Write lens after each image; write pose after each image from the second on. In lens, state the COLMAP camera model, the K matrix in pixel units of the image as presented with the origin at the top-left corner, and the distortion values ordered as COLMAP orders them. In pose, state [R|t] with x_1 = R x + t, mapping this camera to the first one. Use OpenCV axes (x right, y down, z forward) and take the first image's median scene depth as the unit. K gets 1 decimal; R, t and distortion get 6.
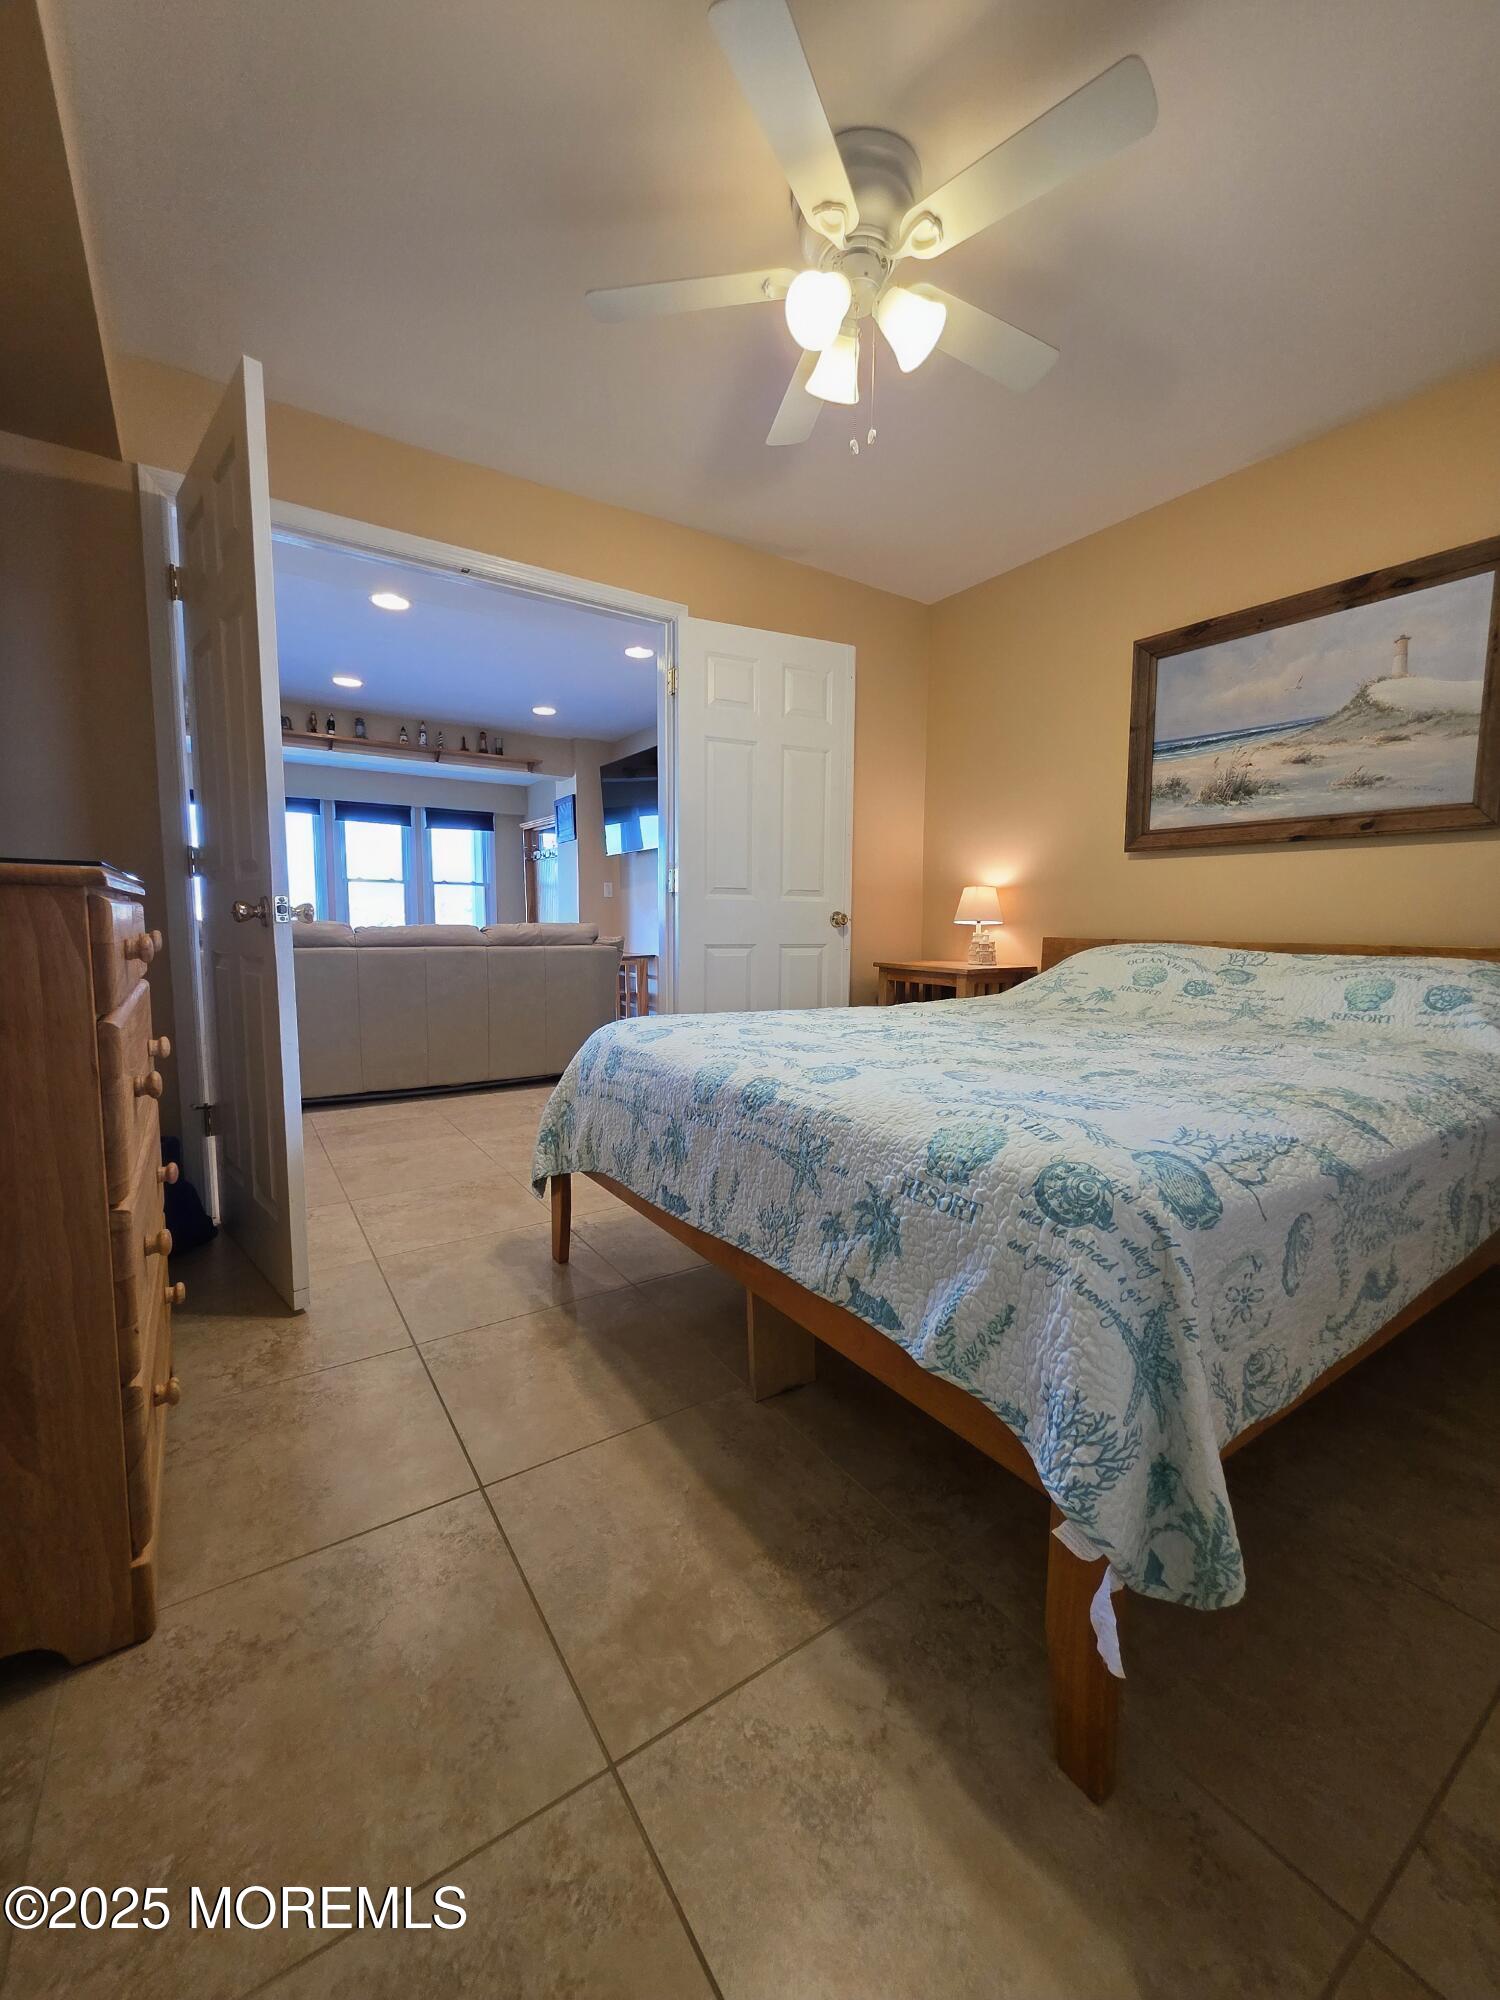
lens RADIAL K [[799.3, 0, 758.5], [0, 799.3, 998.2], [0, 0, 1]] dist [0.001201, -0.000166]
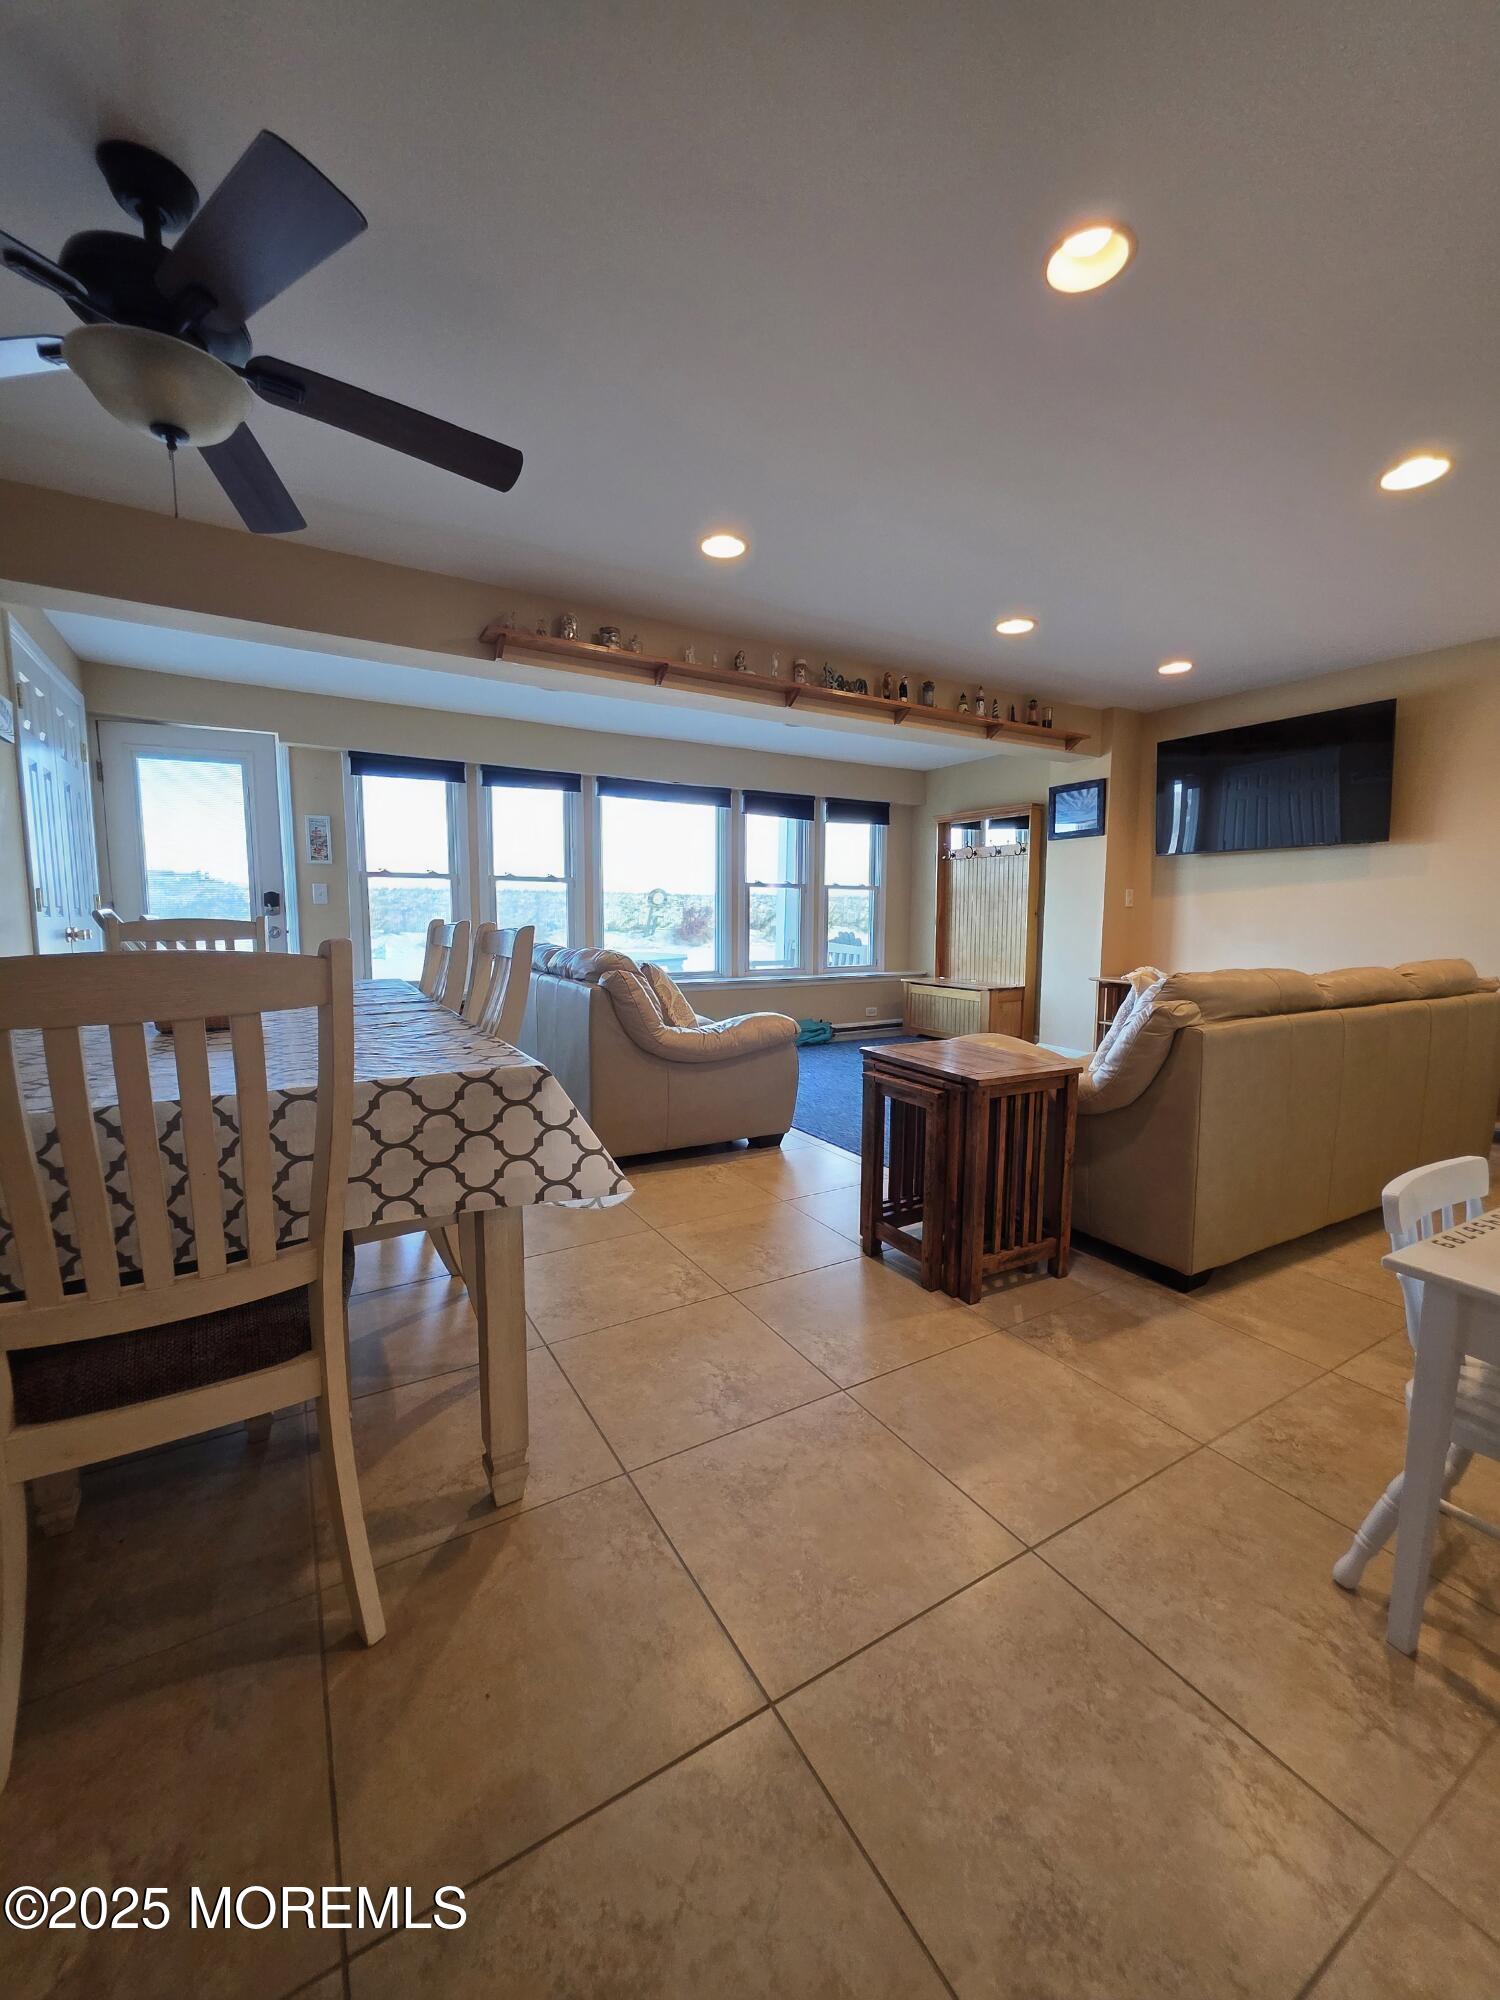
lens RADIAL K [[799.3, 0, 752.3], [0, 799.3, 997.7], [0, 0, 1]] dist [0.001201, -0.000166]
pose [[0.998954, -0.006630, -0.045254, -1.261764], [0.007474, 0.999801, 0.018499, -0.130159], [0.045122, -0.018818, 0.998804, 0.455264]]
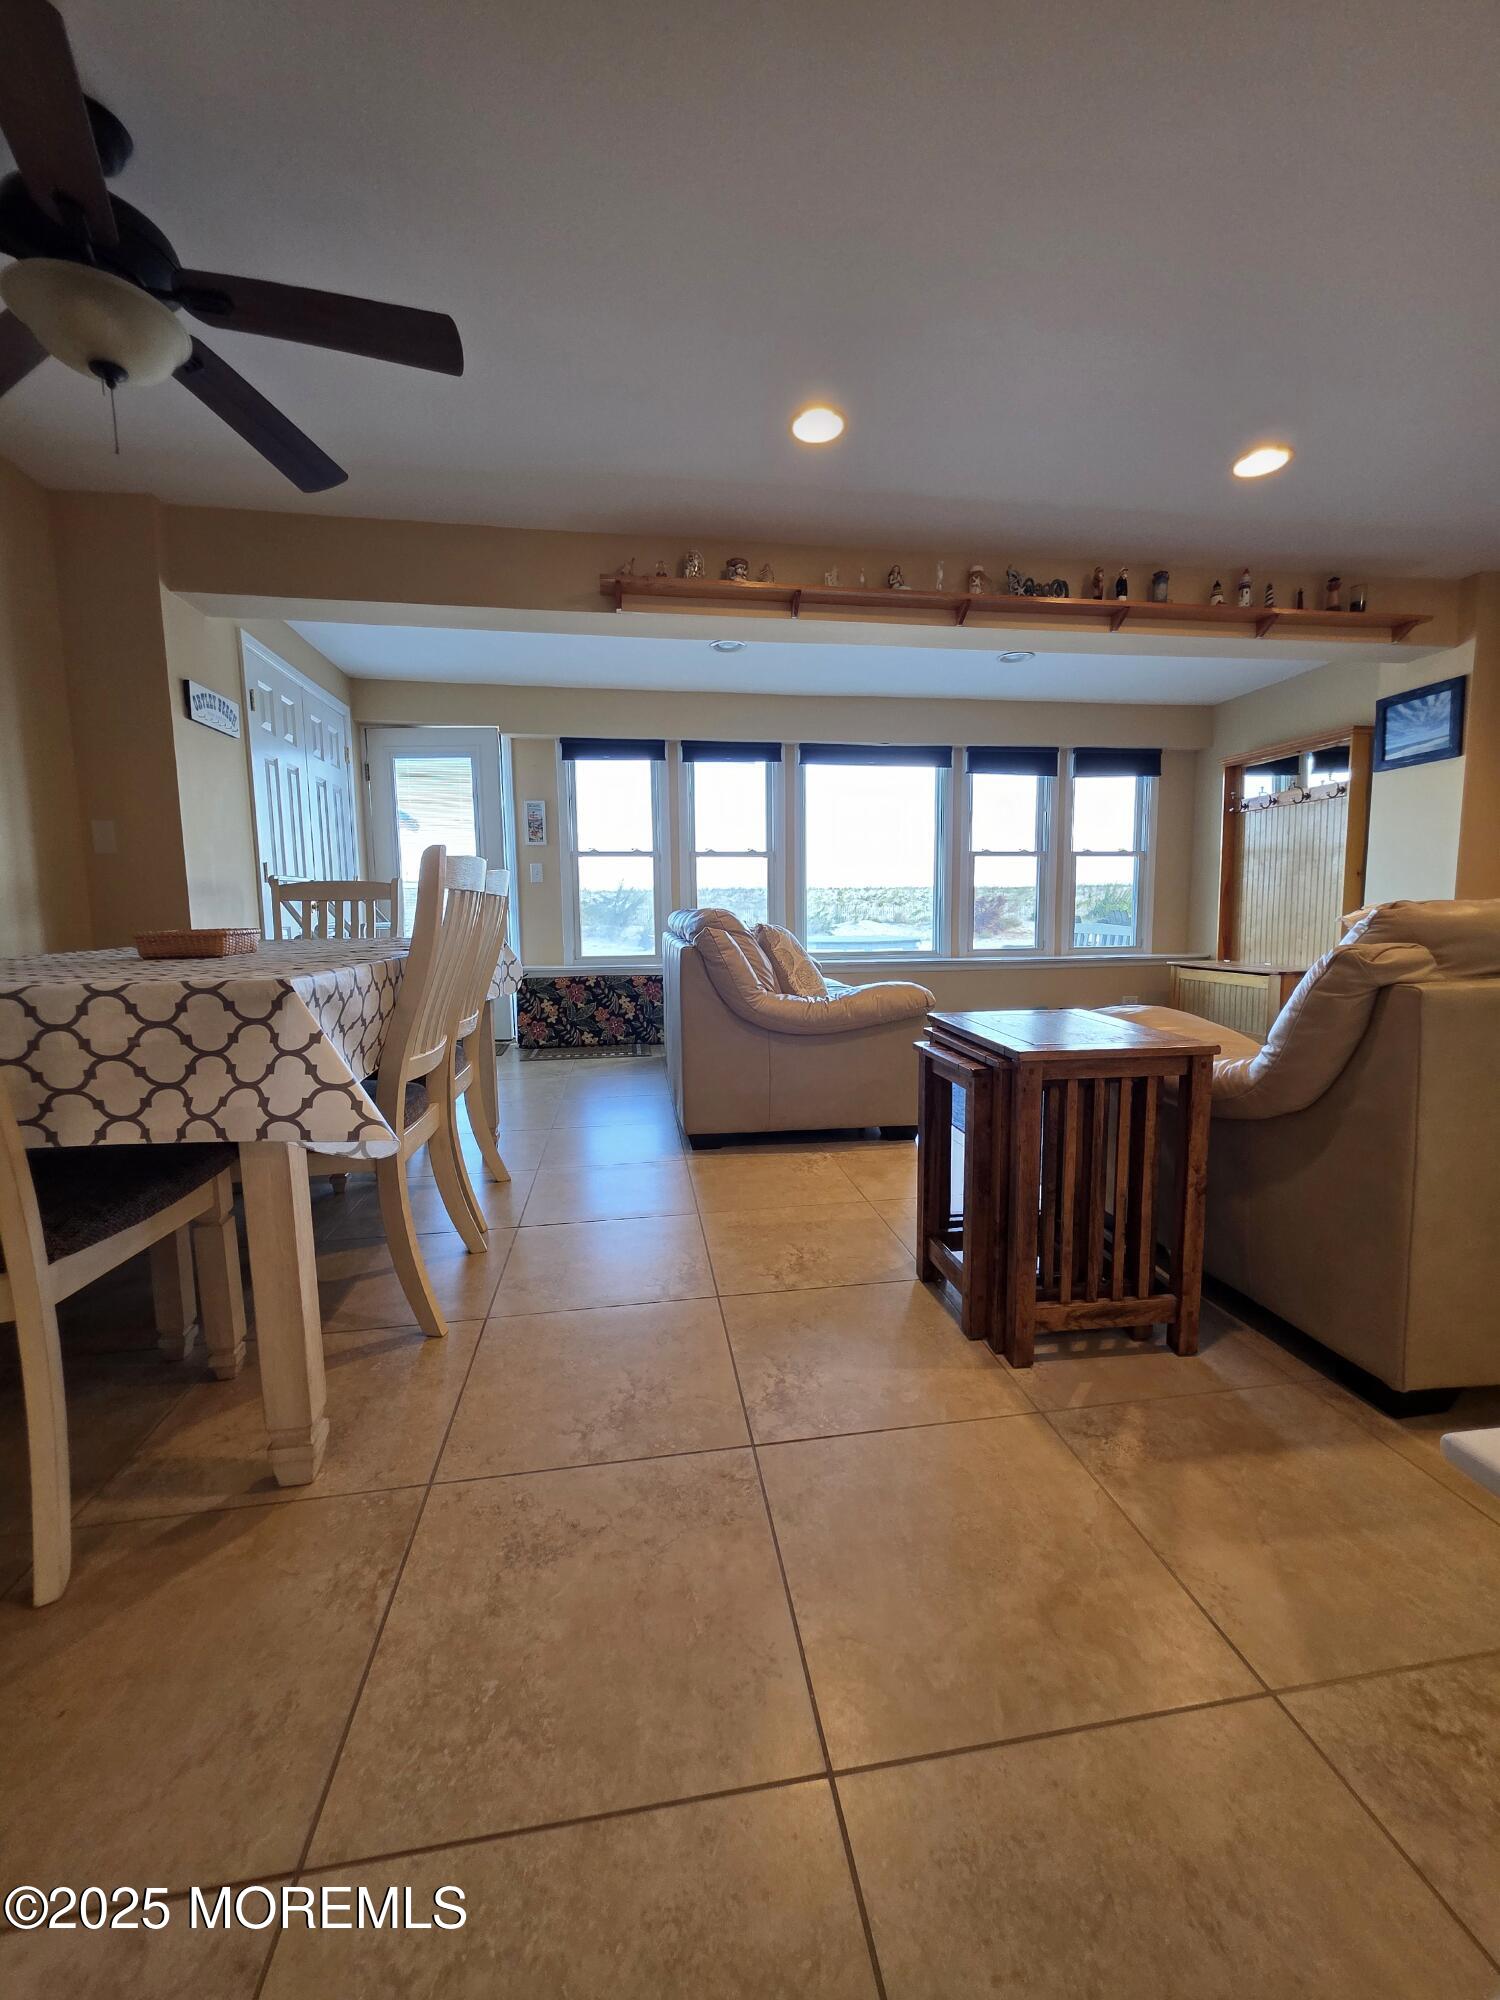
lens RADIAL K [[799.3, 0, 754.2], [0, 799.3, 998.4], [0, 0, 1]] dist [0.001201, -0.000166]
pose [[0.908639, 0.017207, -0.417229, -1.035057], [-0.008743, 0.999716, 0.022189, -0.085008], [0.417492, -0.016514, 0.908531, 0.651178]]
